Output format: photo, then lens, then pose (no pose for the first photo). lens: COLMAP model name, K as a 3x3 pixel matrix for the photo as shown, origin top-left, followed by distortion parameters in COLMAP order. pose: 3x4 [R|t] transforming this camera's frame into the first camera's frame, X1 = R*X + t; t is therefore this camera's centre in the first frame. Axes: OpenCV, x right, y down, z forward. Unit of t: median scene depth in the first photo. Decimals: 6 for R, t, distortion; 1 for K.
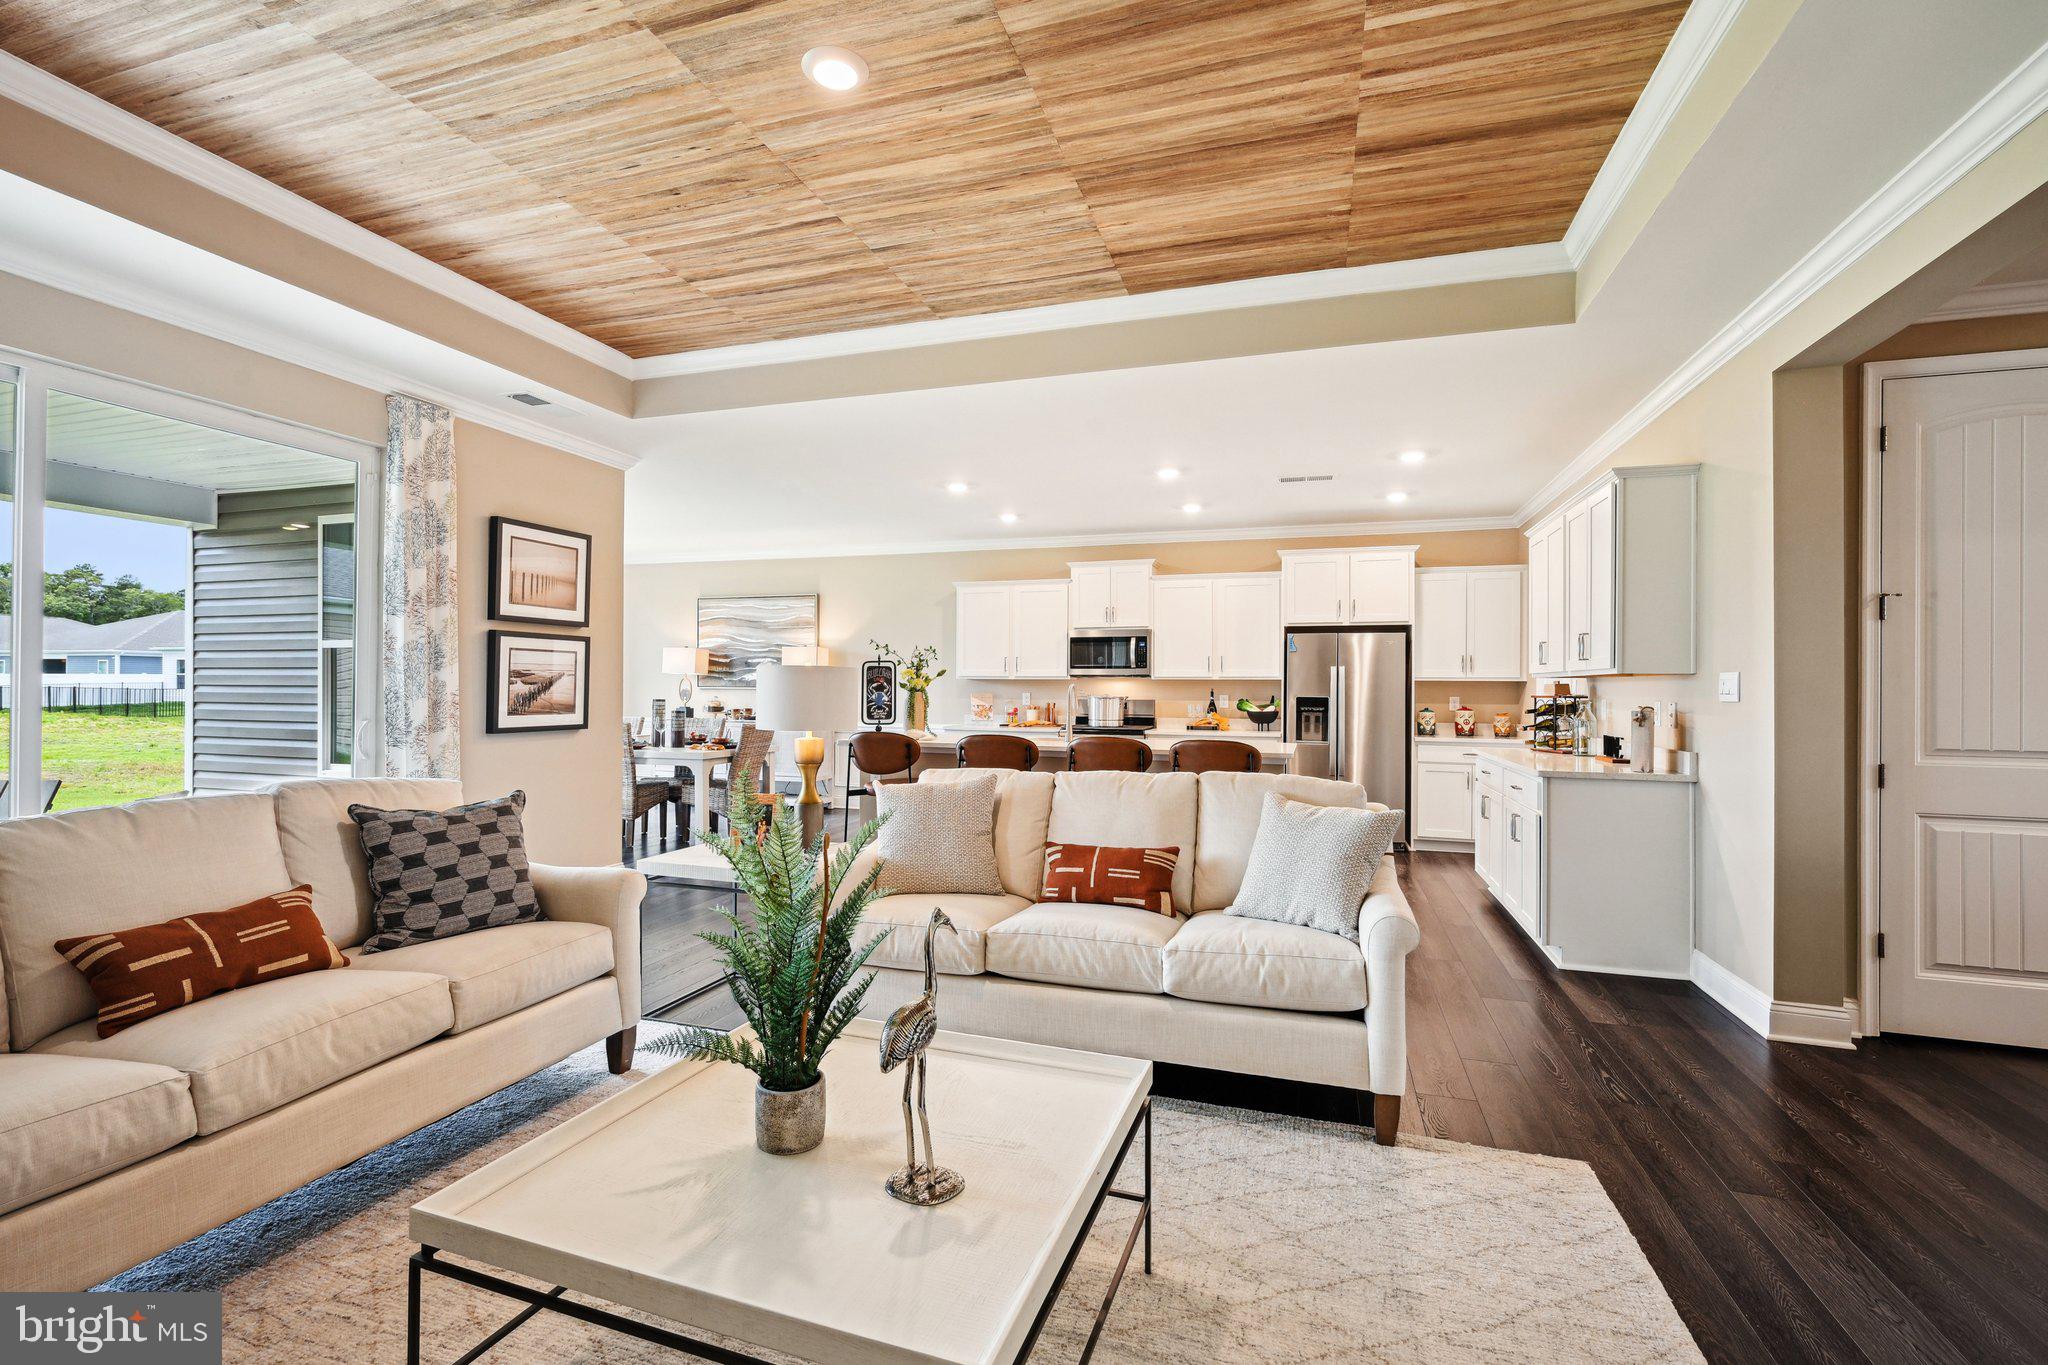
lens RADIAL K [[903.8, 0, 1020.3], [0, 903.8, 680.4], [0, 0, 1]] dist [0.000303, -0.000044]
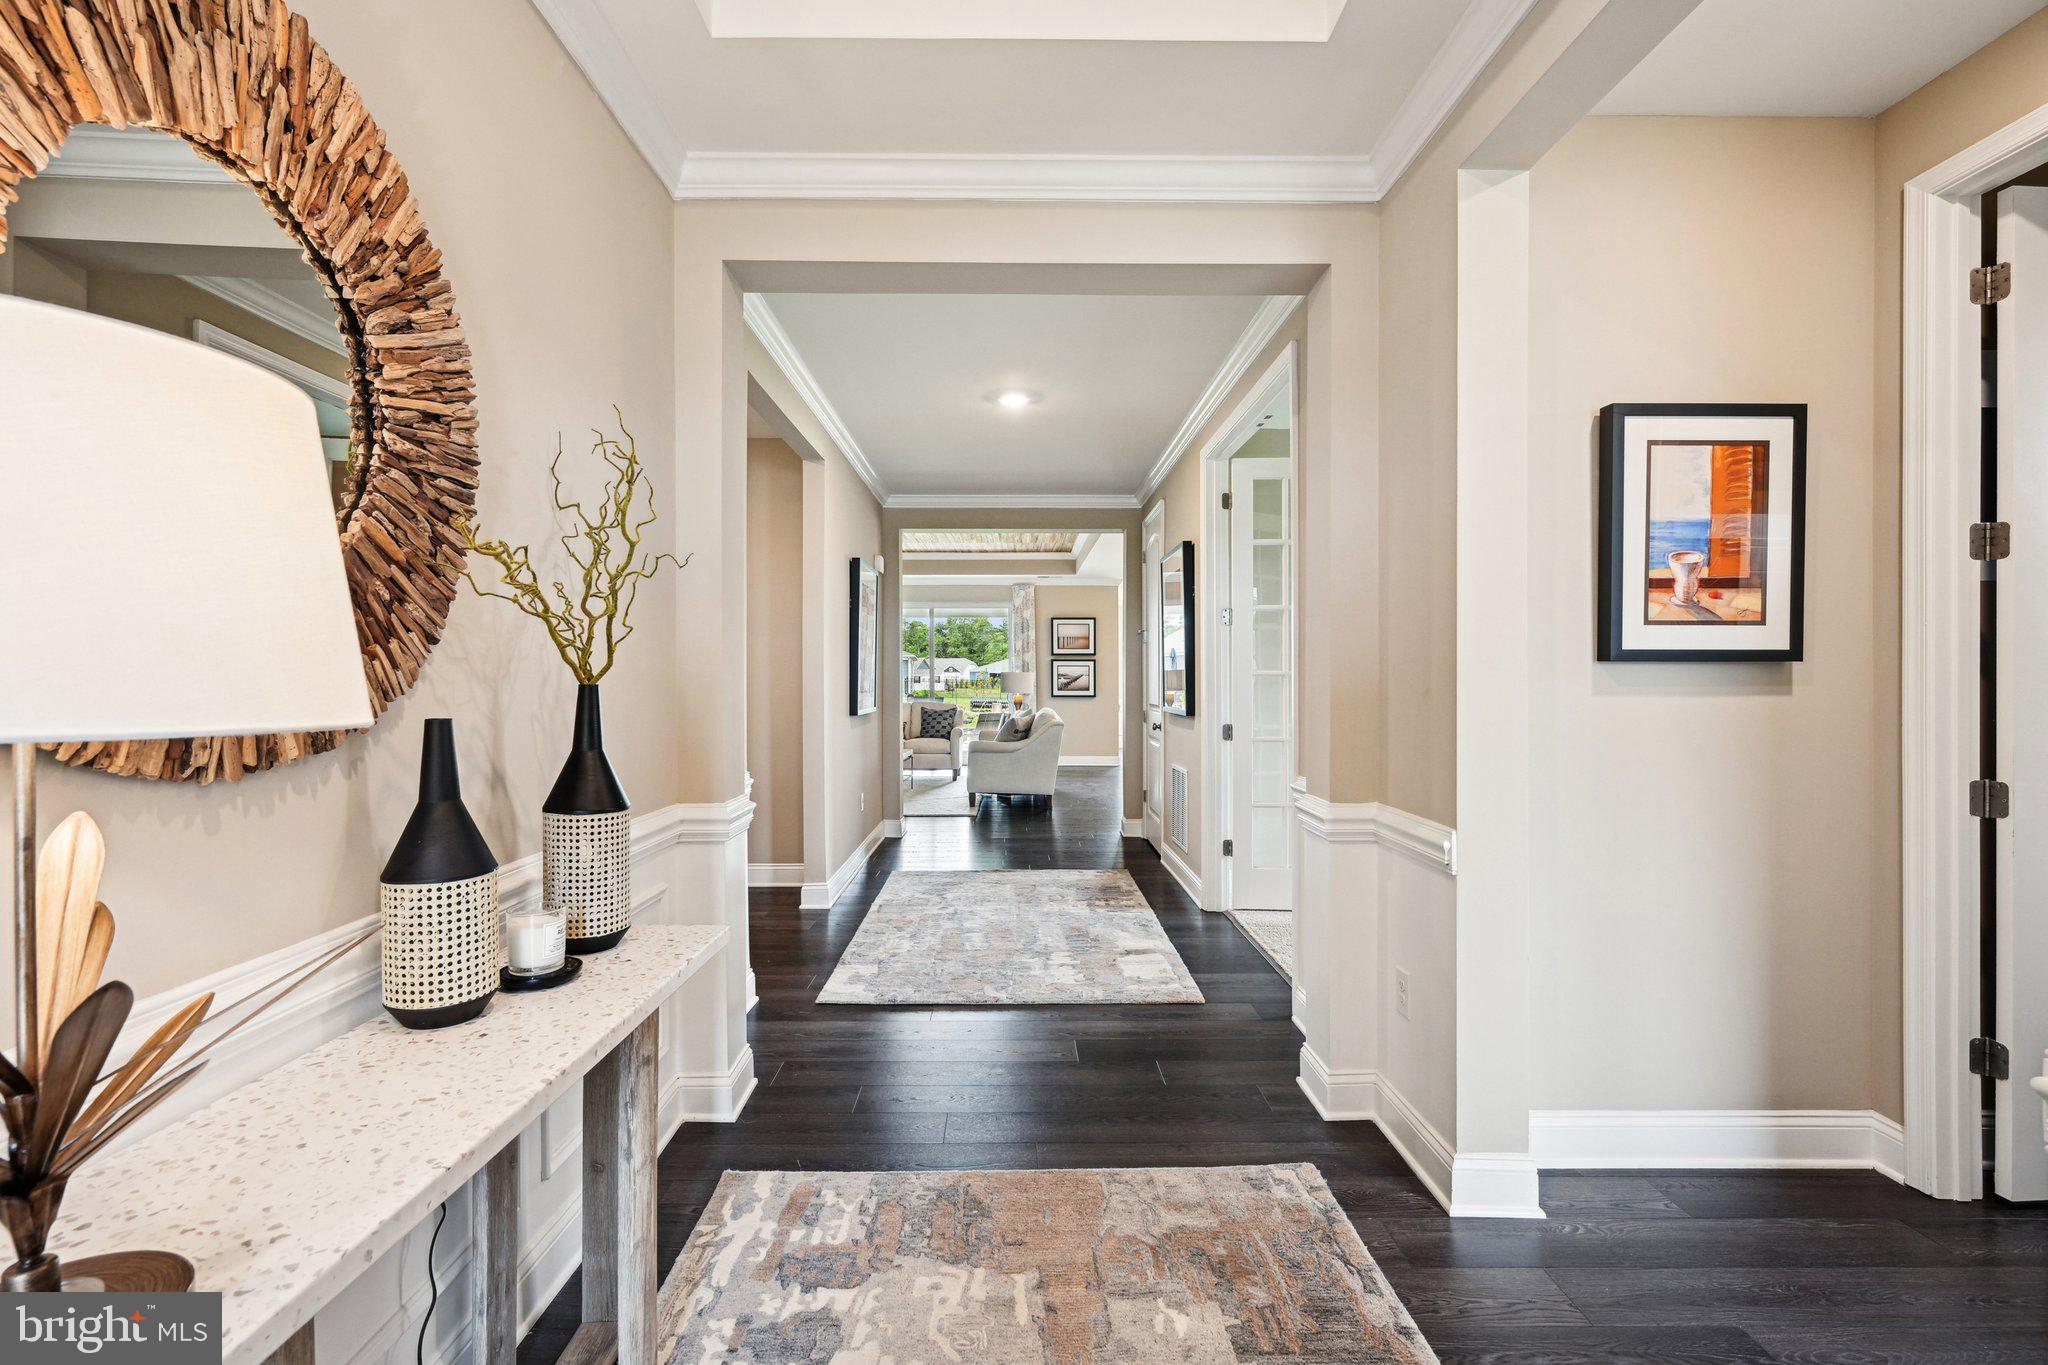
lens RADIAL K [[910.2, 0, 1024.0], [0, 910.2, 682.5], [0, 0, 1]] dist [0.001972, 0.000436]
pose [[0.322207, -0.004654, -0.946658, 1.658353], [0.009070, 0.999957, -0.001829, 0.015834], [0.946626, -0.007997, 0.322236, 0.024050]]
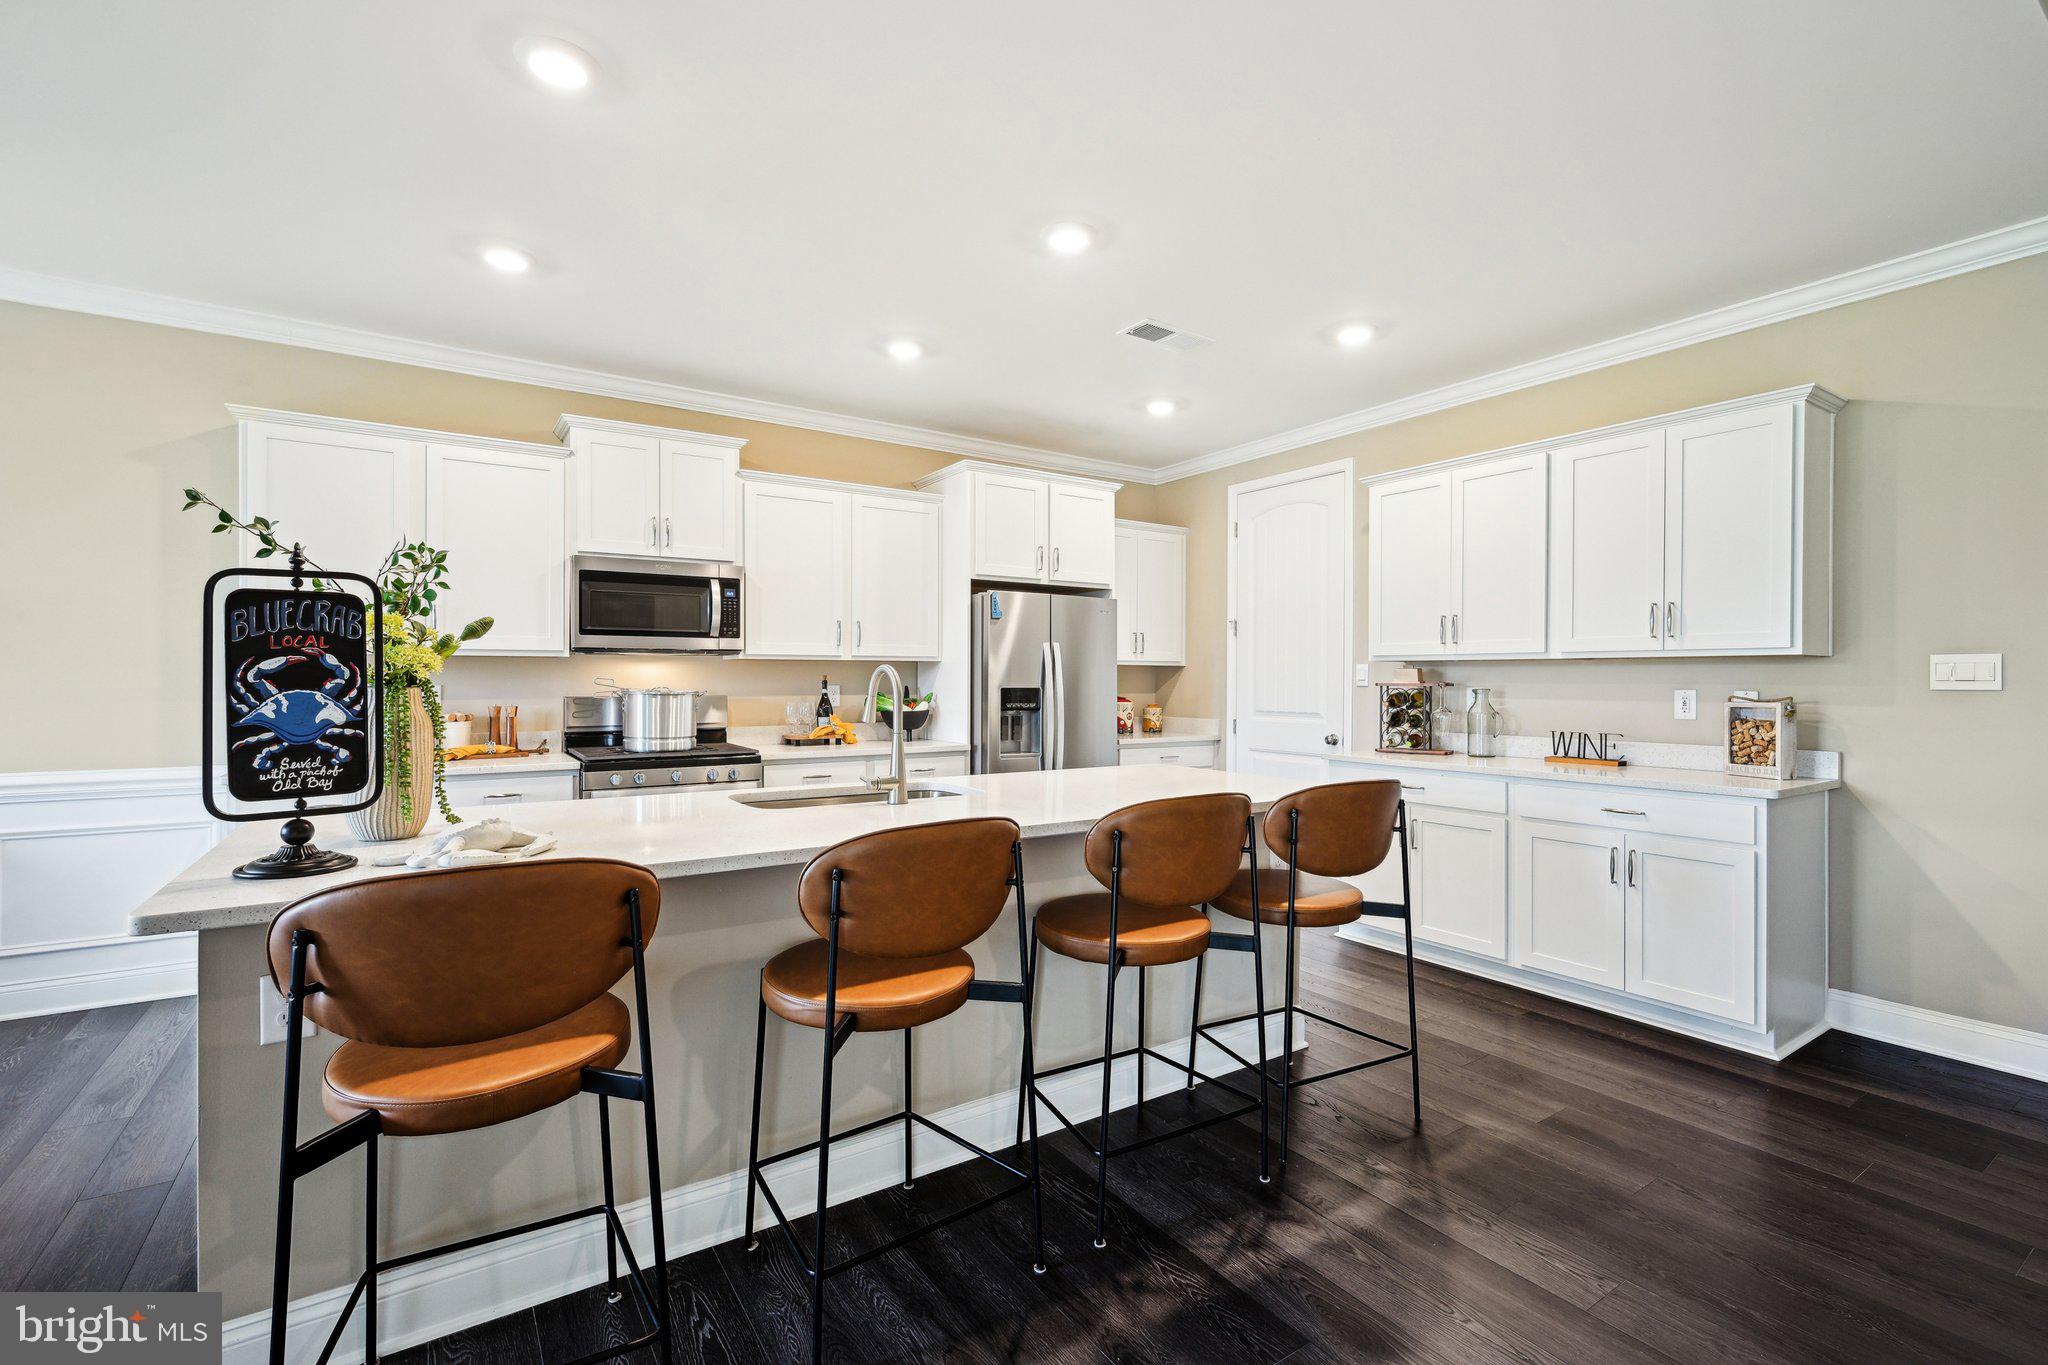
lens RADIAL K [[903.7, 0, 1024.0], [0, 903.7, 682.5], [0, 0, 1]] dist [-0.002633, -0.001355]
pose [[0.620801, -0.008450, 0.783922, -0.246978], [-0.004882, 0.999881, 0.014644, 0.006049], [-0.783953, -0.012918, 0.620686, 0.730707]]
